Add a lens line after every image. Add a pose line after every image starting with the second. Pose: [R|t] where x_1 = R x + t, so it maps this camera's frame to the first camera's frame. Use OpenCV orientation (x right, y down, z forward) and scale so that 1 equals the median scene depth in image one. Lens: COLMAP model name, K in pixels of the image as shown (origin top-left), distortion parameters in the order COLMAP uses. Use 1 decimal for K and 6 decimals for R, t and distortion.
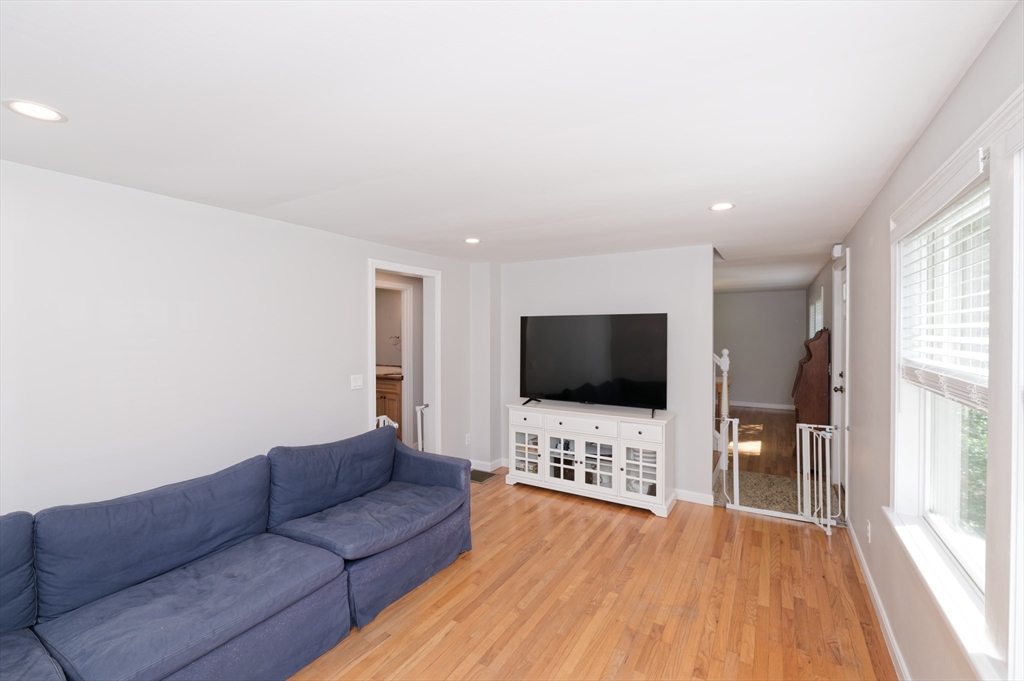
lens RADIAL K [[448.7, 0, 510.8], [0, 448.7, 343.8], [0, 0, 1]] dist [0.002306, -0.000831]
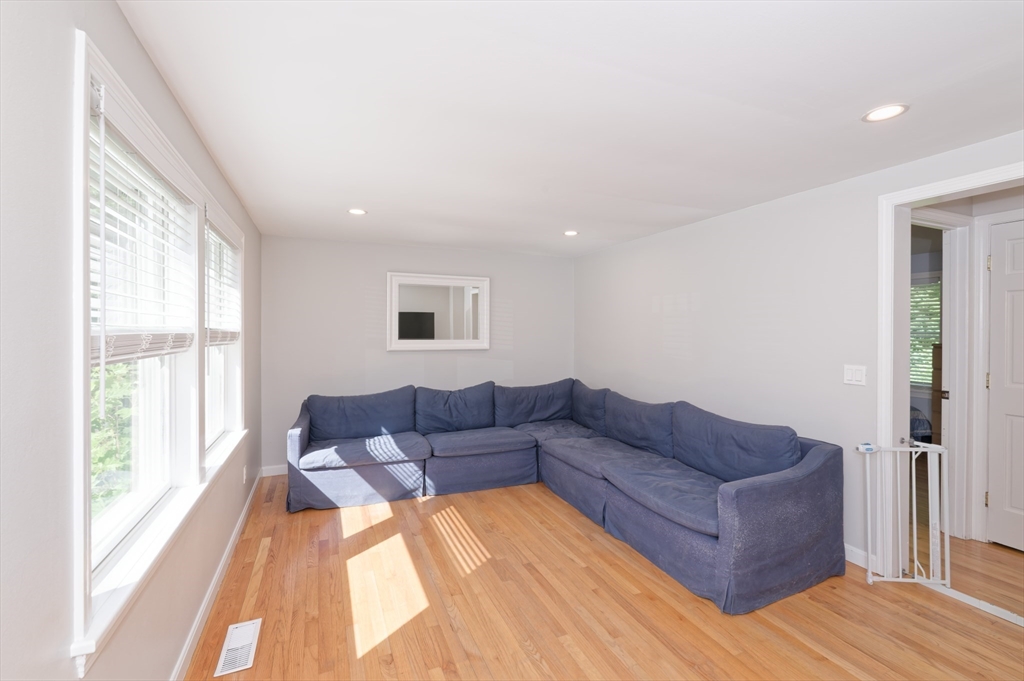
lens RADIAL K [[448.7, 0, 514.0], [0, 448.7, 334.9], [0, 0, 1]] dist [0.002306, -0.000831]
pose [[-0.589490, 0.009520, -0.807720, 0.777609], [-0.024312, 0.999268, 0.029520, 0.015673], [0.807410, 0.037039, -0.588827, 1.334340]]
